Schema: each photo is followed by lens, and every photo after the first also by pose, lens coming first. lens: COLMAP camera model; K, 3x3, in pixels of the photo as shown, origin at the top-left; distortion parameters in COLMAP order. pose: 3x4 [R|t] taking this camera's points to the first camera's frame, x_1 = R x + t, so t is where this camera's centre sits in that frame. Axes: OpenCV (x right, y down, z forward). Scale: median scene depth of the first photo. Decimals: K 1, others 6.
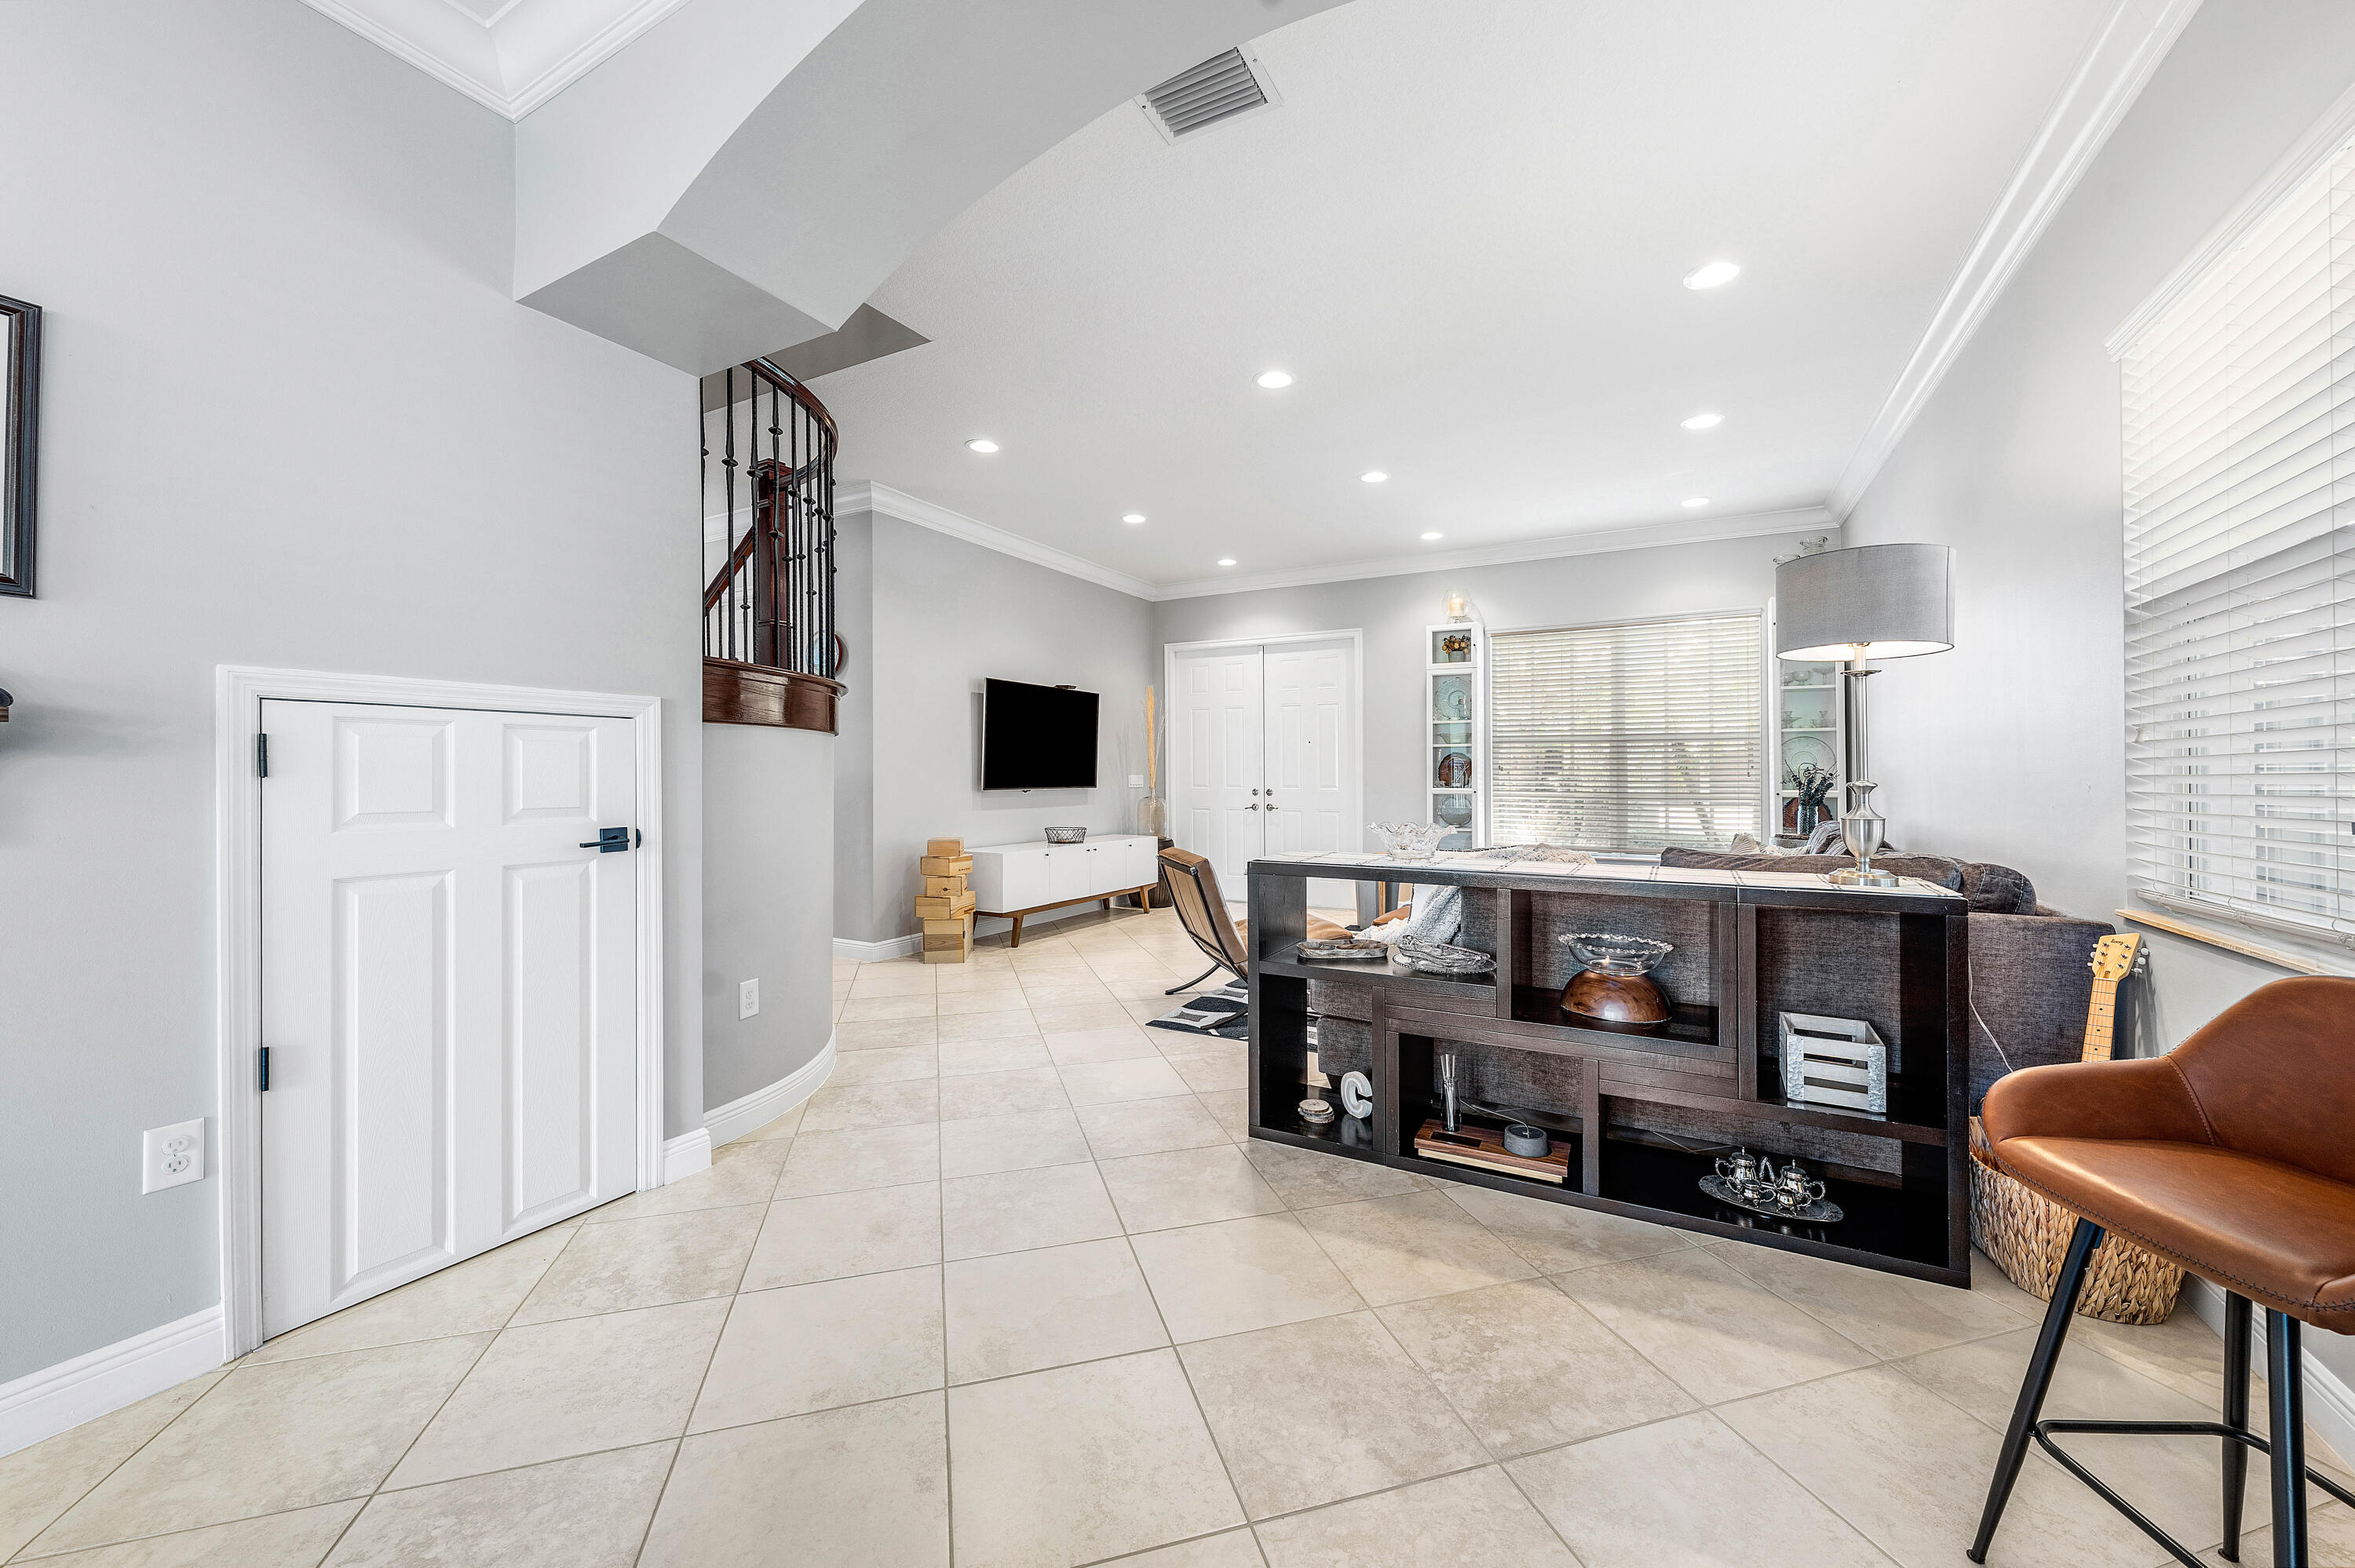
lens RADIAL K [[882.4, 0, 1168.8], [0, 882.4, 758.5], [0, 0, 1]] dist [-0.001493, -0.000131]
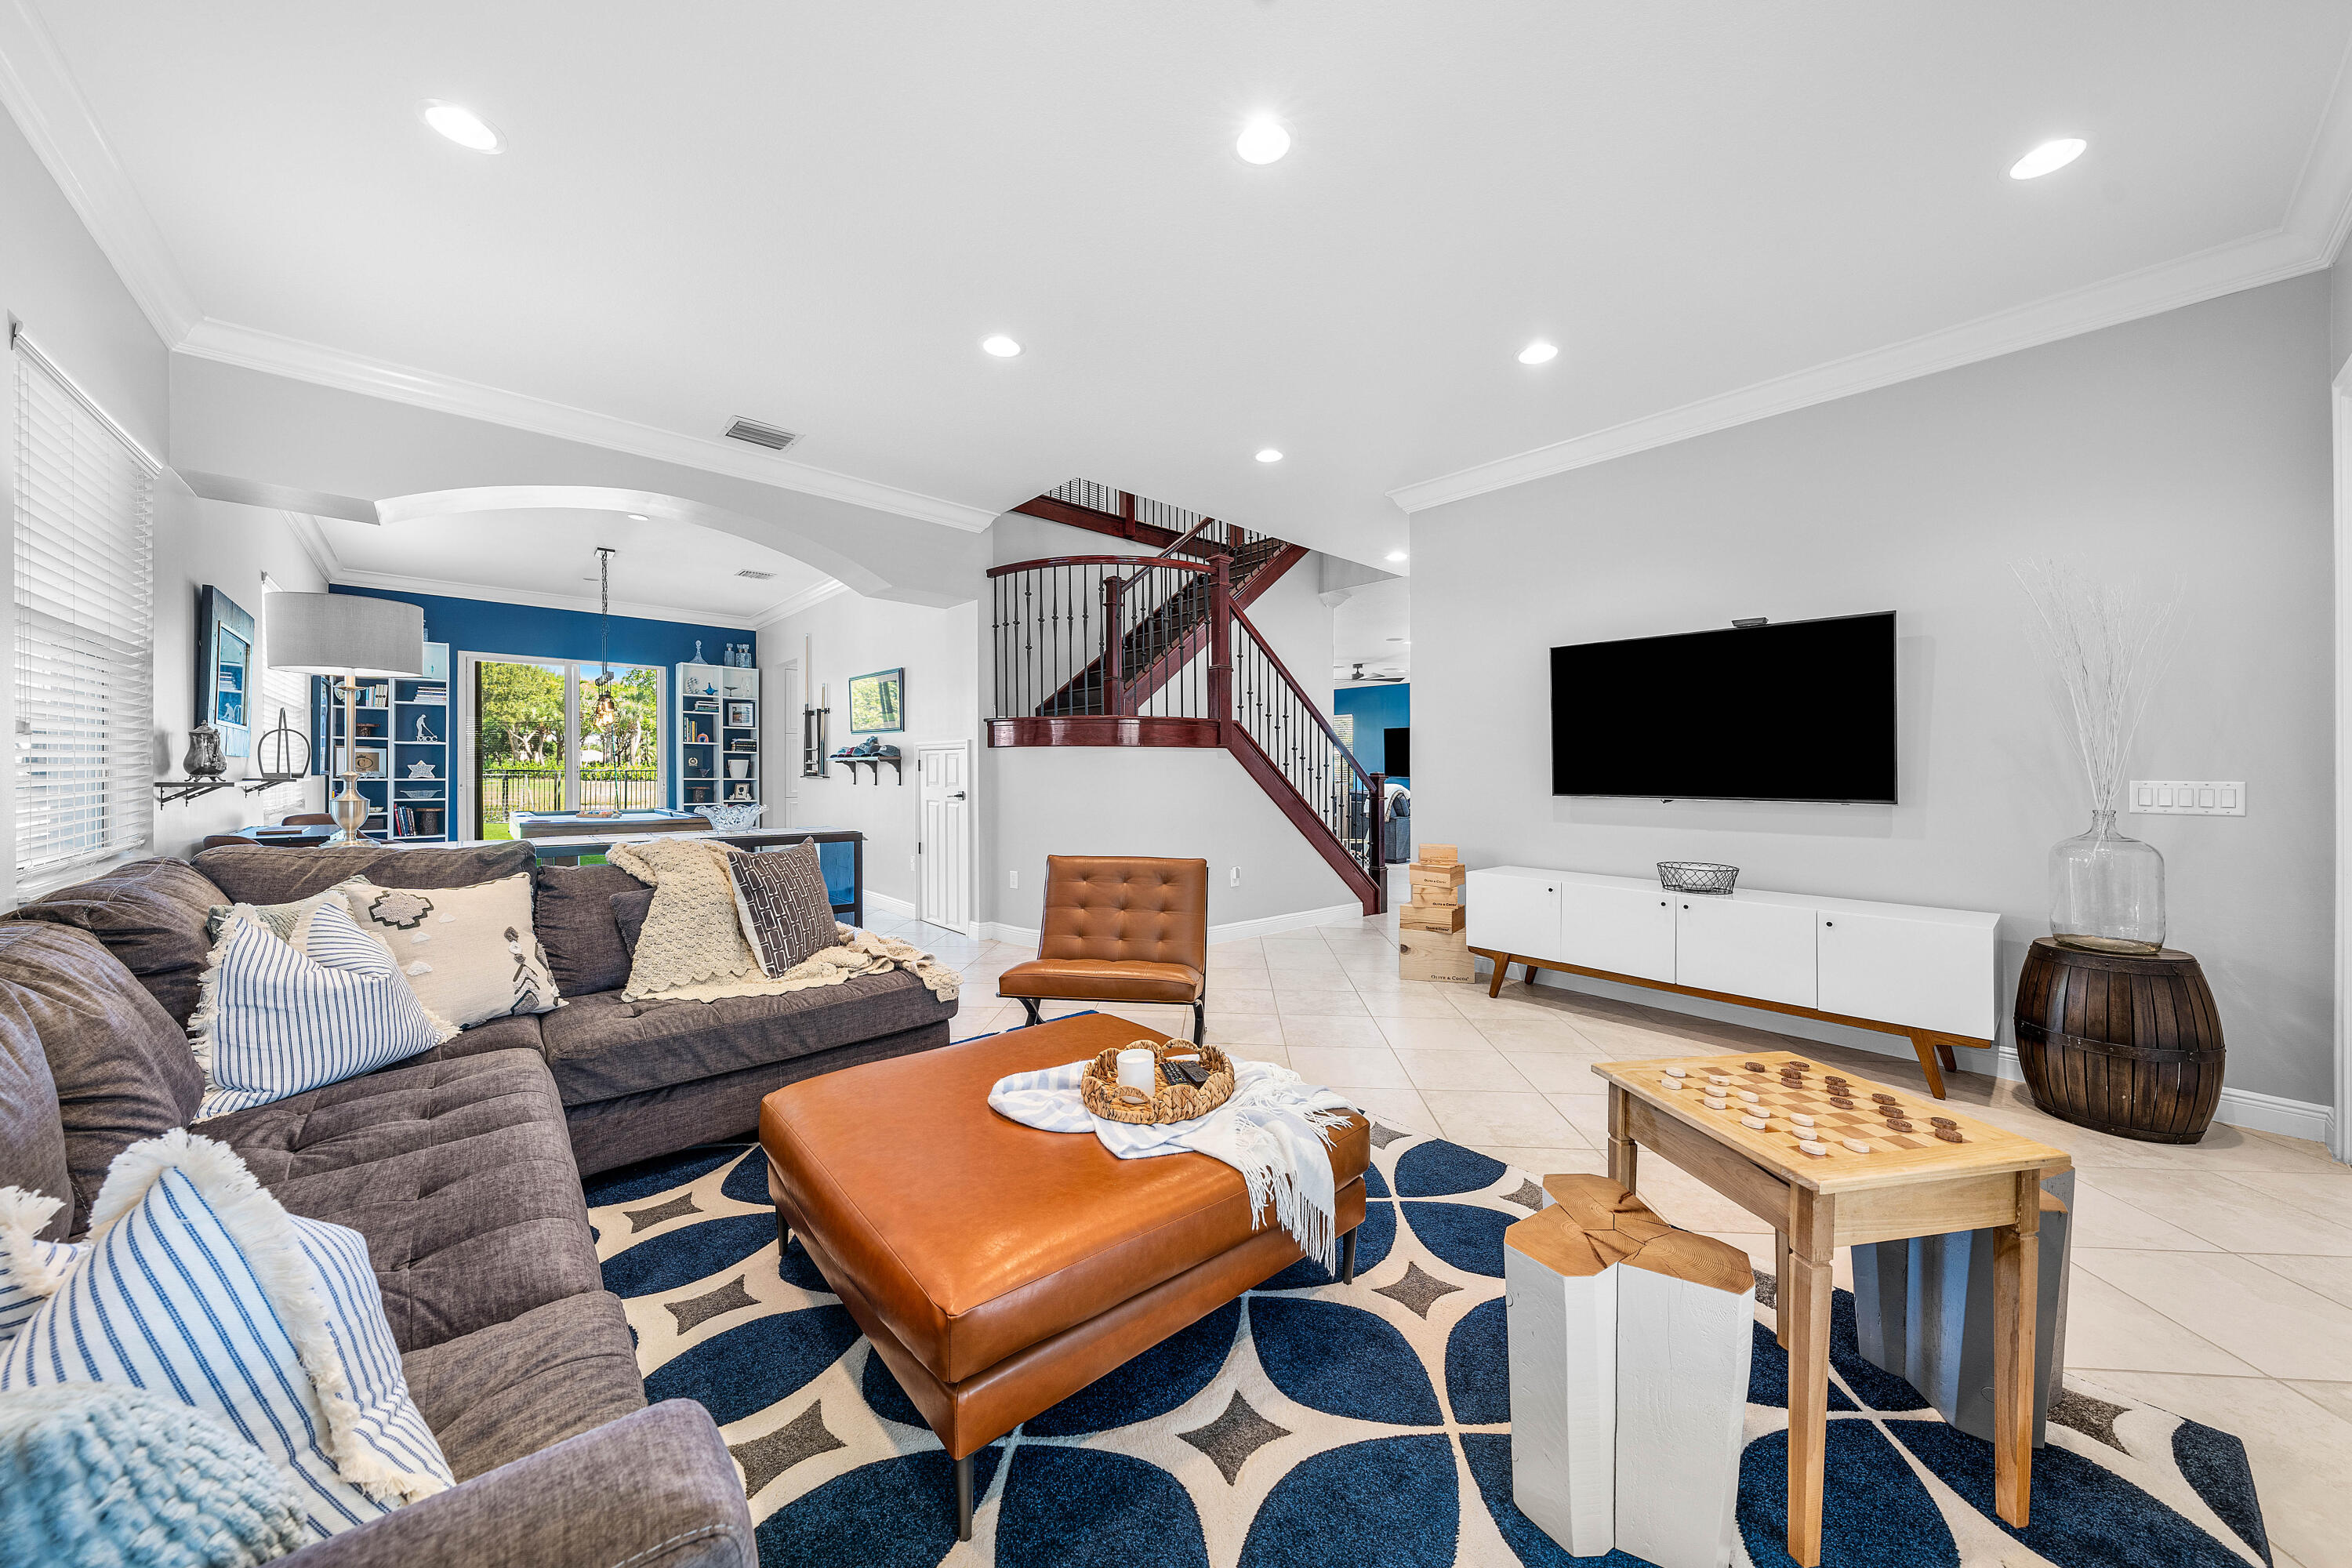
lens RADIAL K [[810.3, 0, 1182.5], [0, 810.3, 771.0], [0, 0, 1]] dist [-0.002796, -0.000076]
pose [[-0.310662, -0.002808, -0.950516, 0.547074], [0.011235, 0.999915, -0.006626, 0.016242], [0.950454, -0.012738, -0.310604, 0.901892]]
